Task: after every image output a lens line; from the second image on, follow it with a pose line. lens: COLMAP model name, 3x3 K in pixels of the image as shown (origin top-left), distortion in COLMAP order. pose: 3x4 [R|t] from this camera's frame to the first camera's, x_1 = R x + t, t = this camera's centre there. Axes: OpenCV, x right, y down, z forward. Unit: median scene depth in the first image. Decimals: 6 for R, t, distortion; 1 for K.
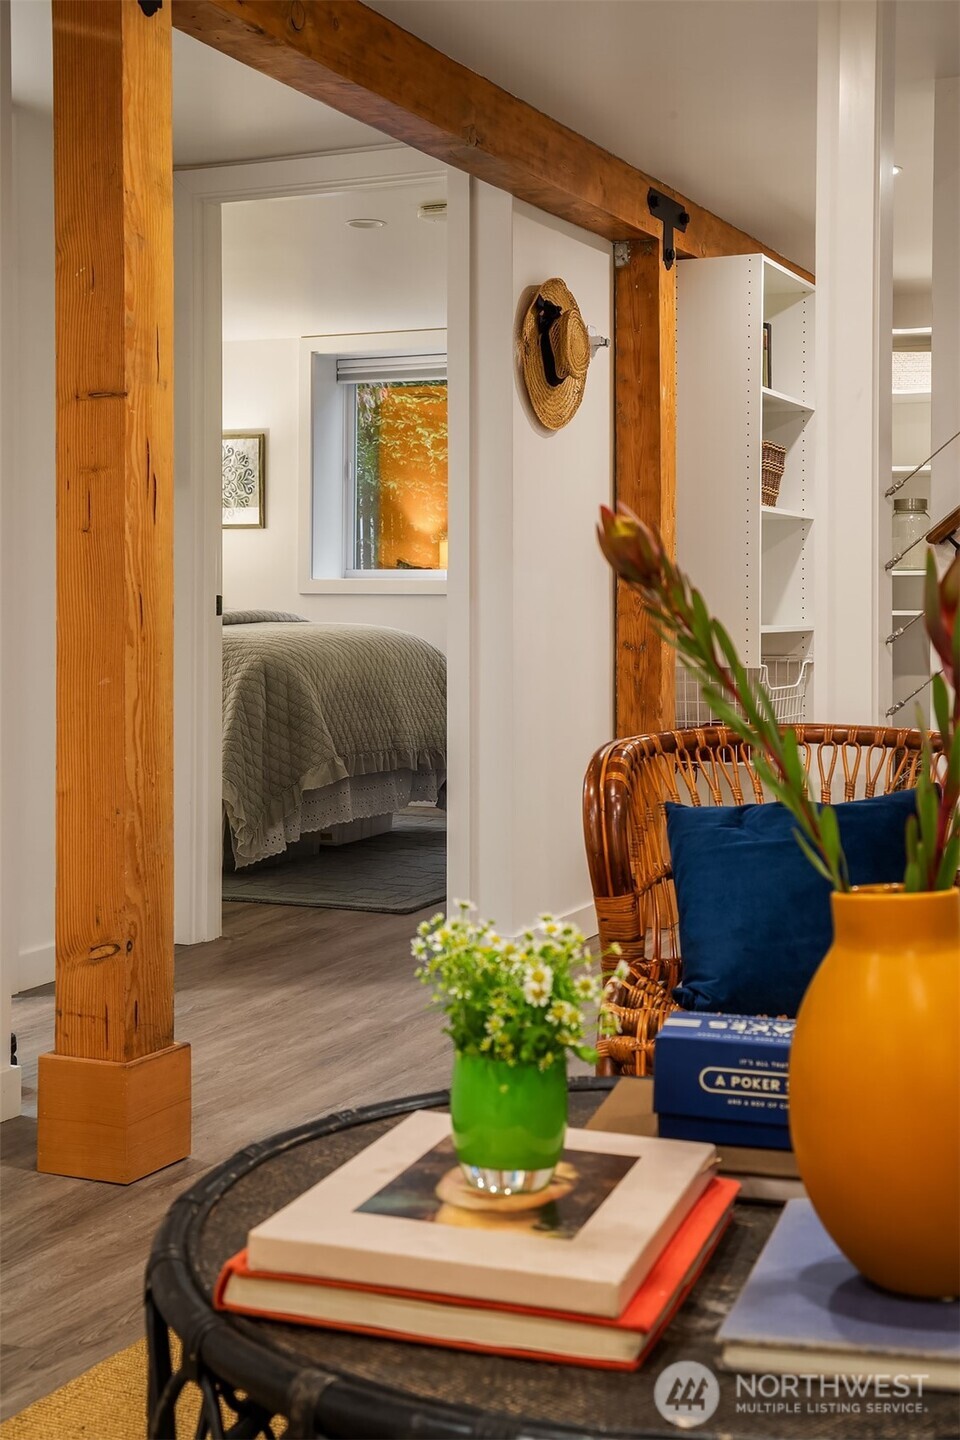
lens RADIAL K [[1826.8, 0, 472.3], [0, 1826.8, 644.6], [0, 0, 1]] dist [0.104305, 0.000000]
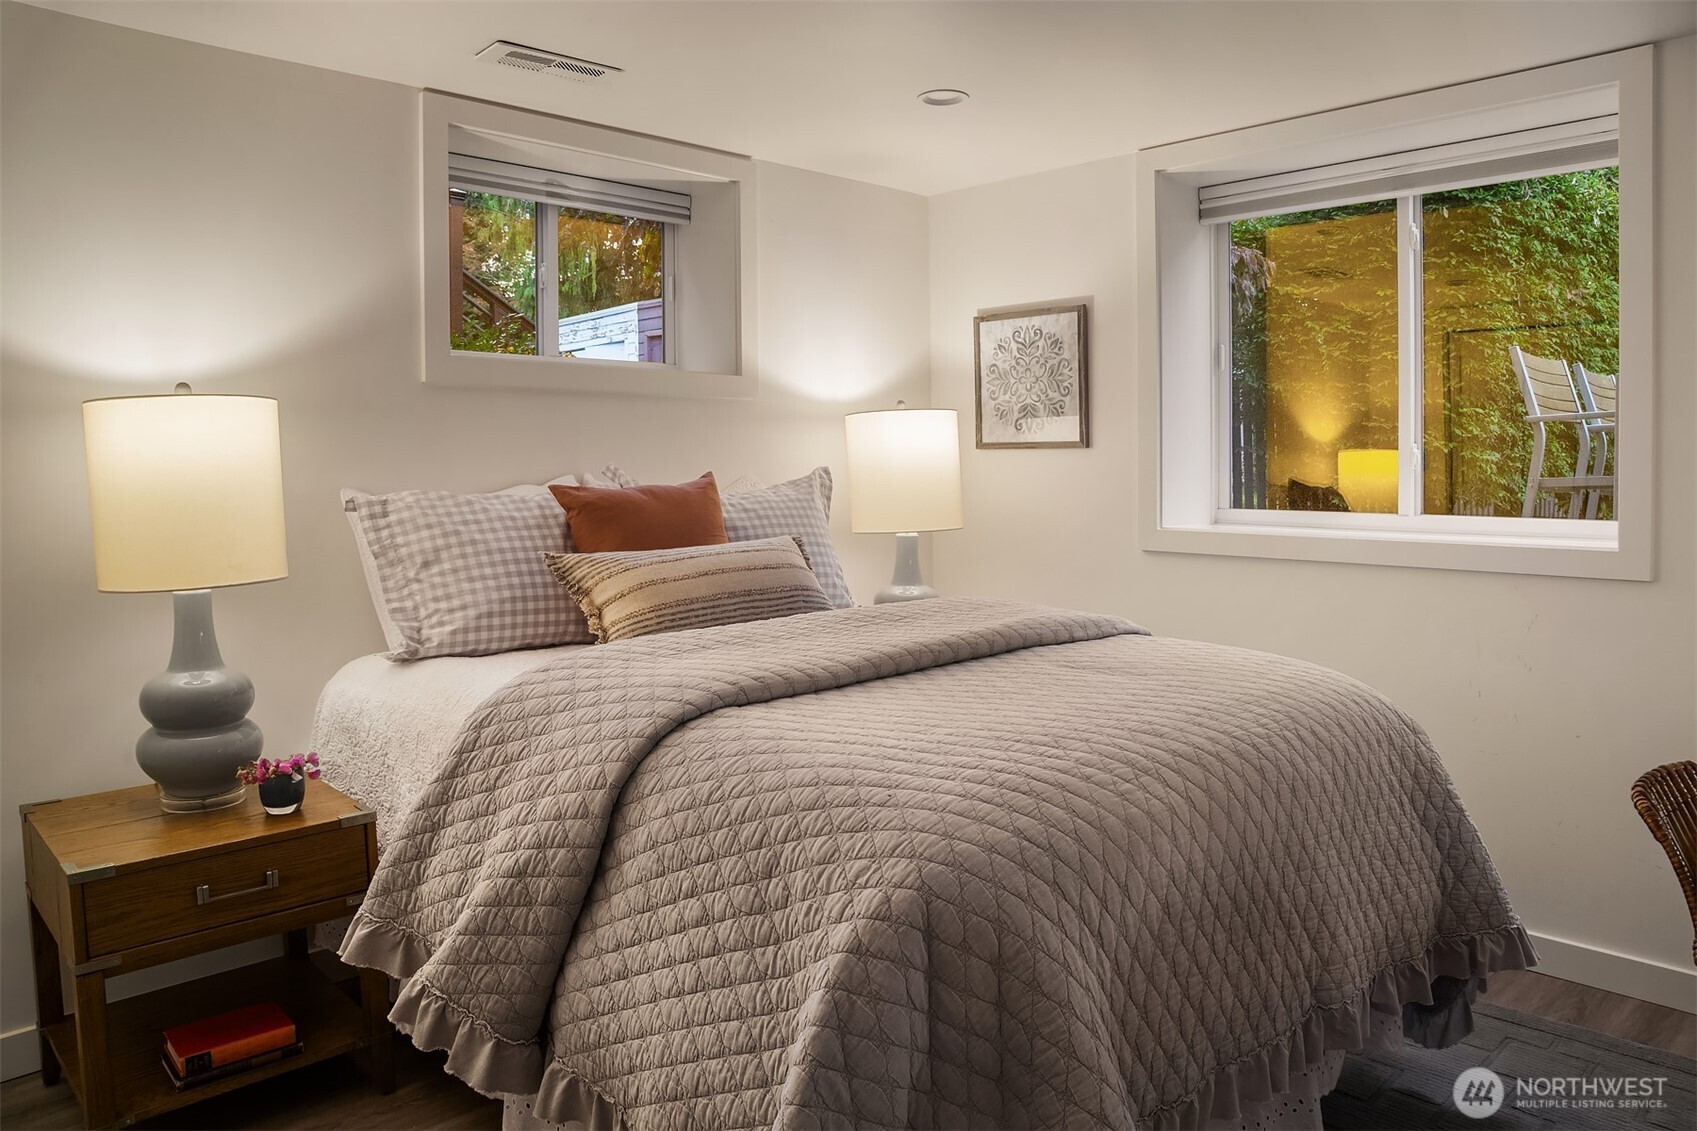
lens RADIAL K [[1180.3, 0, 829.0], [0, 1180.3, 451.4], [0, 0, 1]] dist [-0.076050, 0.005408]
pose [[0.921323, -0.004934, -0.388767, -0.034842], [-0.012142, 0.999067, -0.041454, -0.043805], [0.388609, 0.042913, 0.920403, 0.578293]]
